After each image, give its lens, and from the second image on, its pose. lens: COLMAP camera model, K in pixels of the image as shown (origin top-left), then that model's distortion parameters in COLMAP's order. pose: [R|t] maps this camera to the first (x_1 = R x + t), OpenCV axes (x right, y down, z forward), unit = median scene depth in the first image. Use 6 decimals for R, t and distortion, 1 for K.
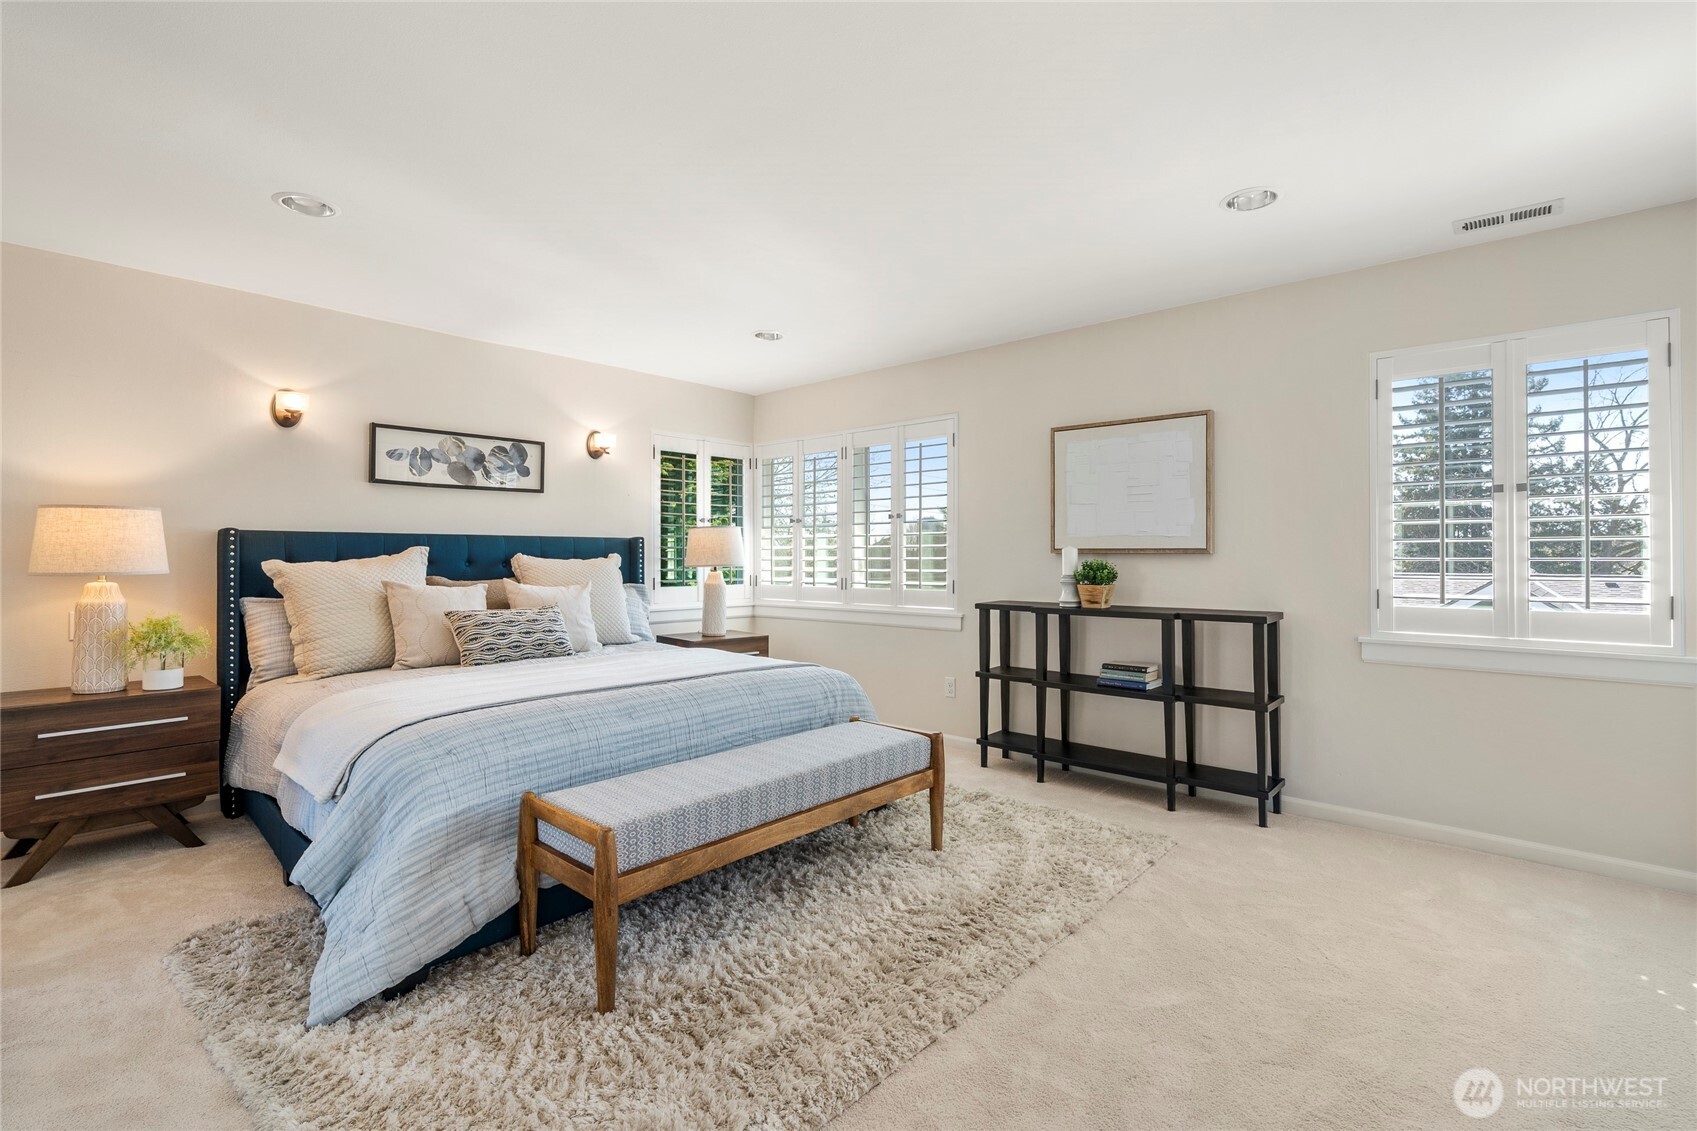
lens RADIAL K [[765.4, 0, 855.2], [0, 765.4, 549.7], [0, 0, 1]] dist [-0.009822, 0.001331]
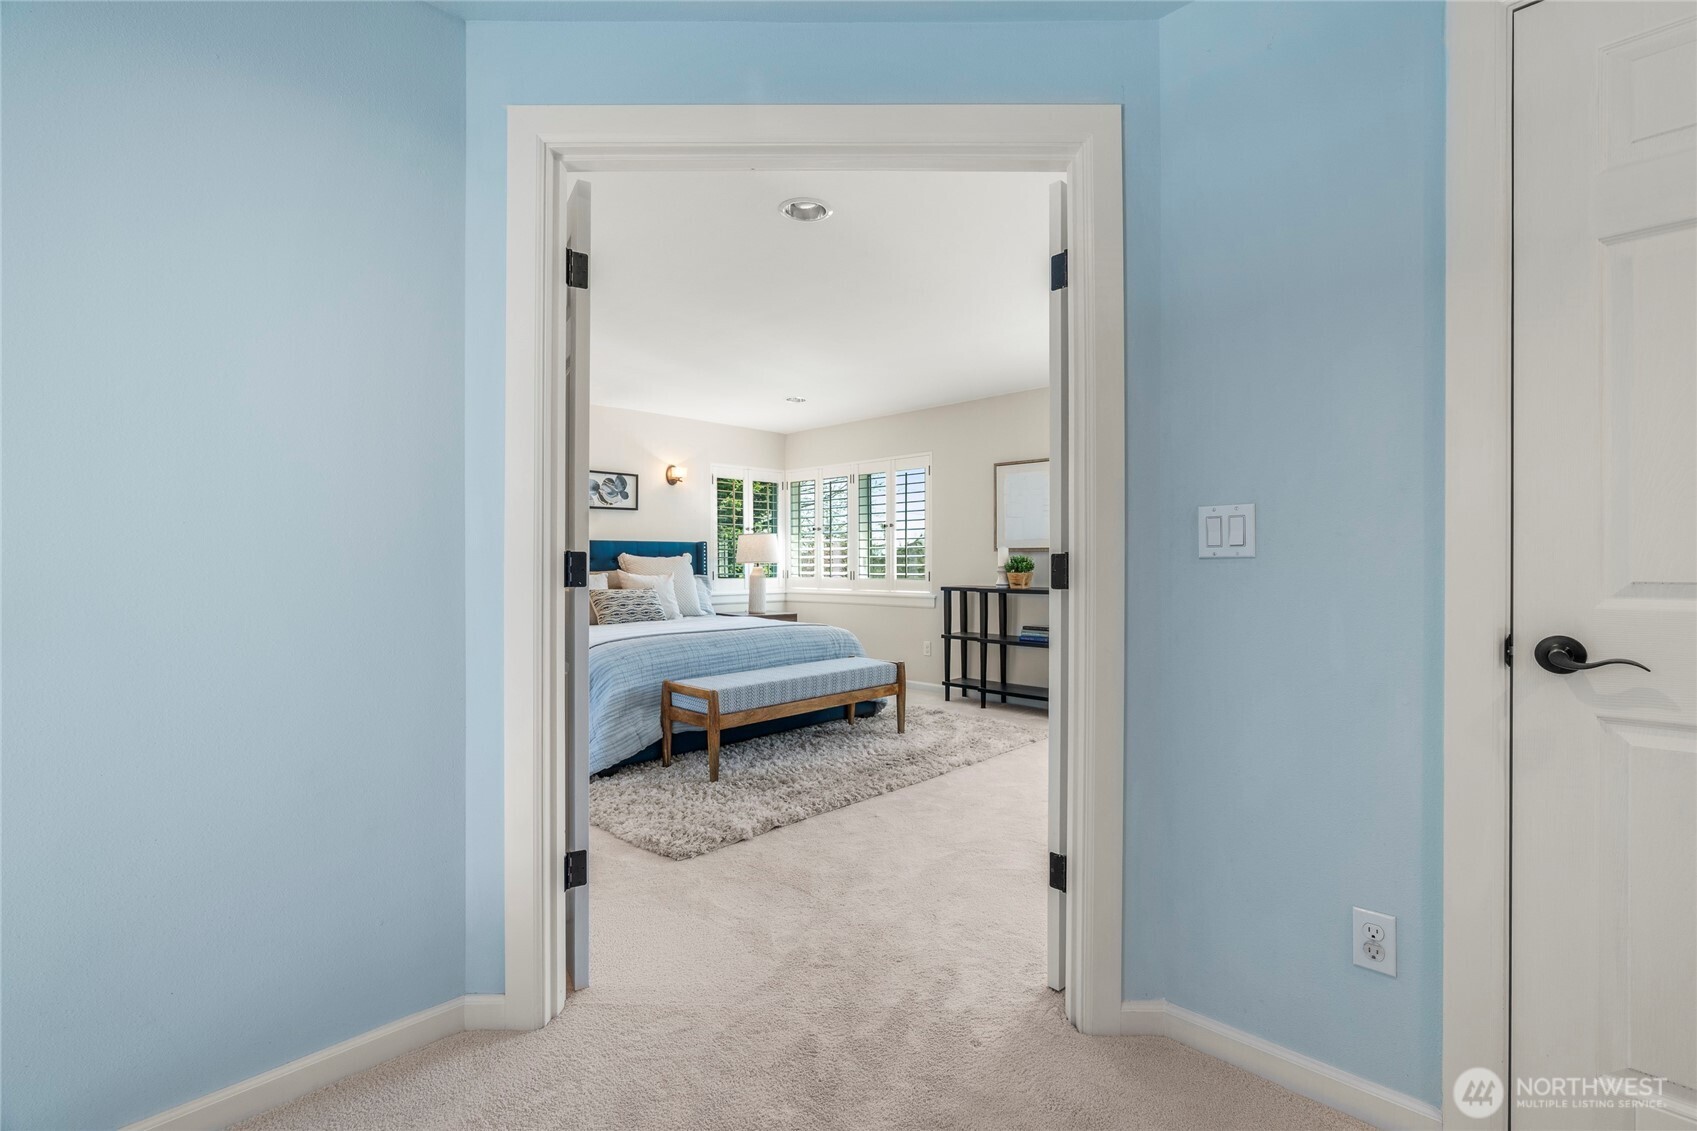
lens RADIAL K [[765.4, 0, 842.8], [0, 765.4, 566.4], [0, 0, 1]] dist [-0.009822, 0.001331]
pose [[0.998559, -0.001912, -0.053635, 0.052897], [0.002668, 0.999898, 0.014028, 0.012014], [0.053603, -0.014151, 0.998462, -0.454346]]
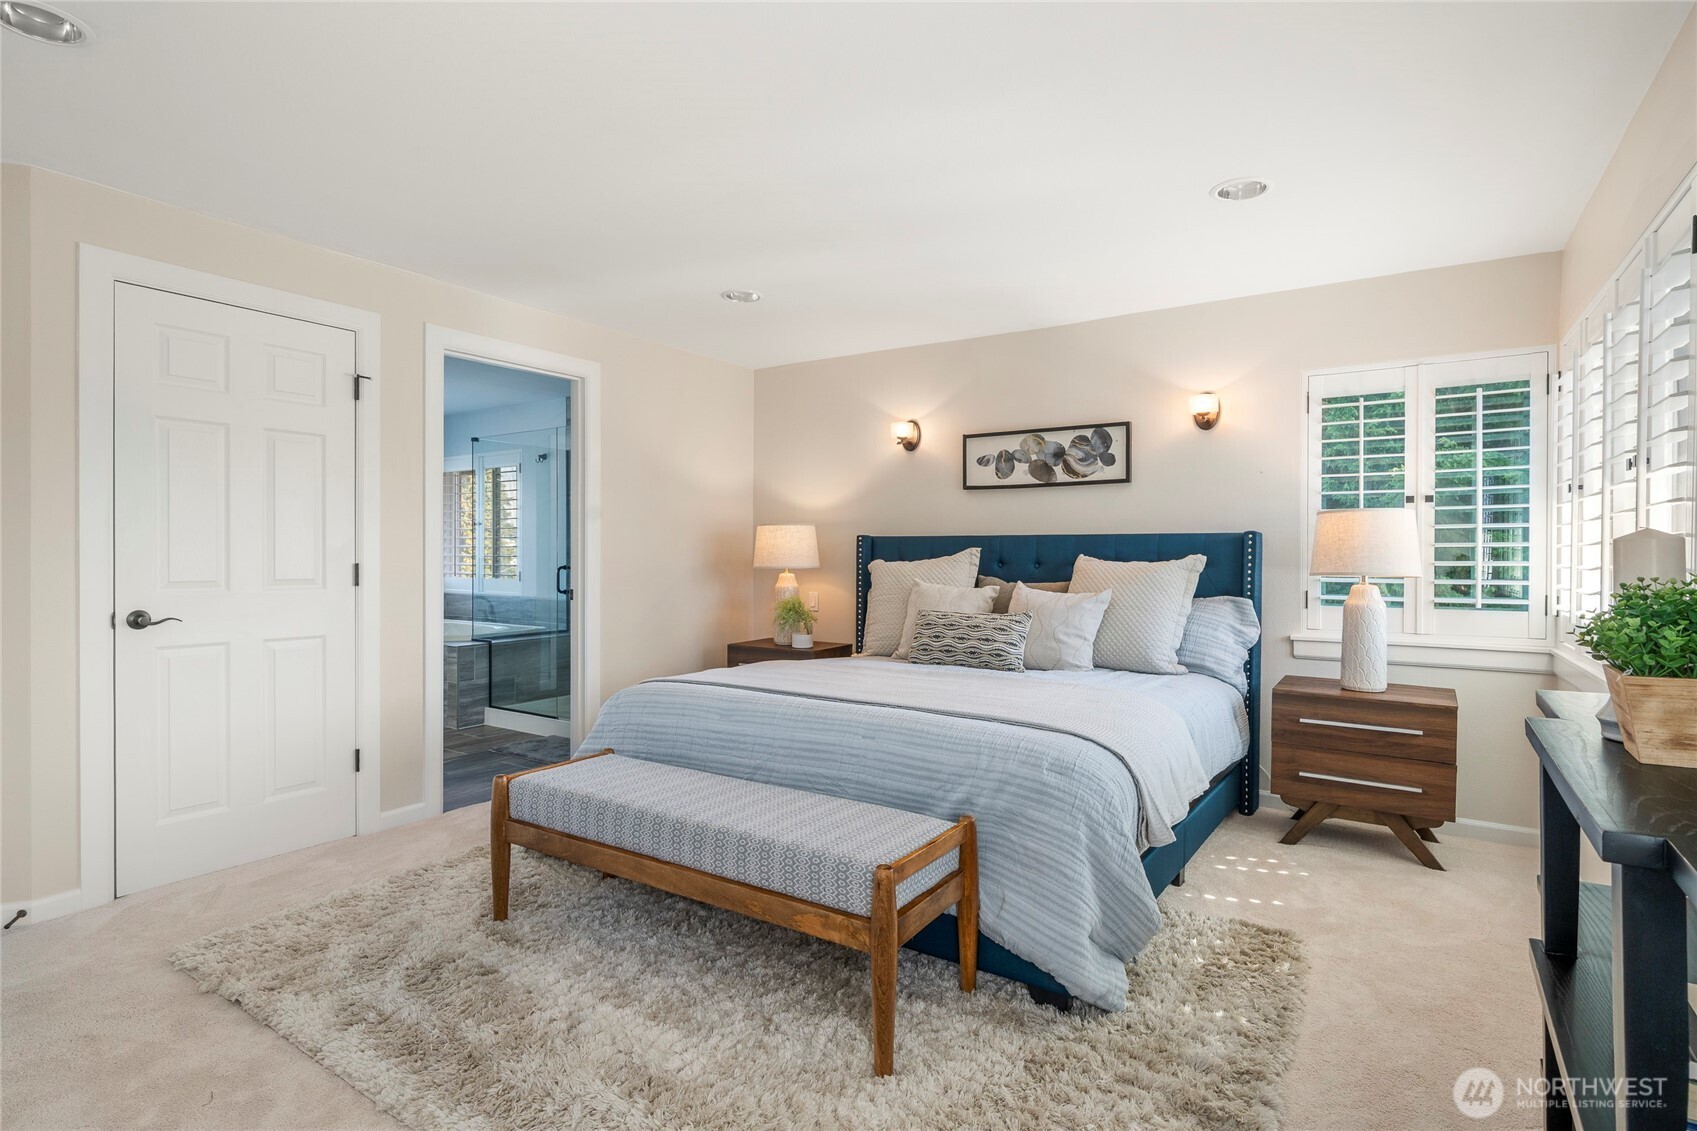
lens RADIAL K [[875.3, 0, 850.5], [0, 875.3, 564.7], [0, 0, 1]] dist [0.006619, 0.000631]
pose [[0.150174, 0.006402, -0.988639, 0.573857], [0.003588, 0.999969, 0.007020, 0.009052], [0.988653, -0.004602, 0.150146, 0.647098]]
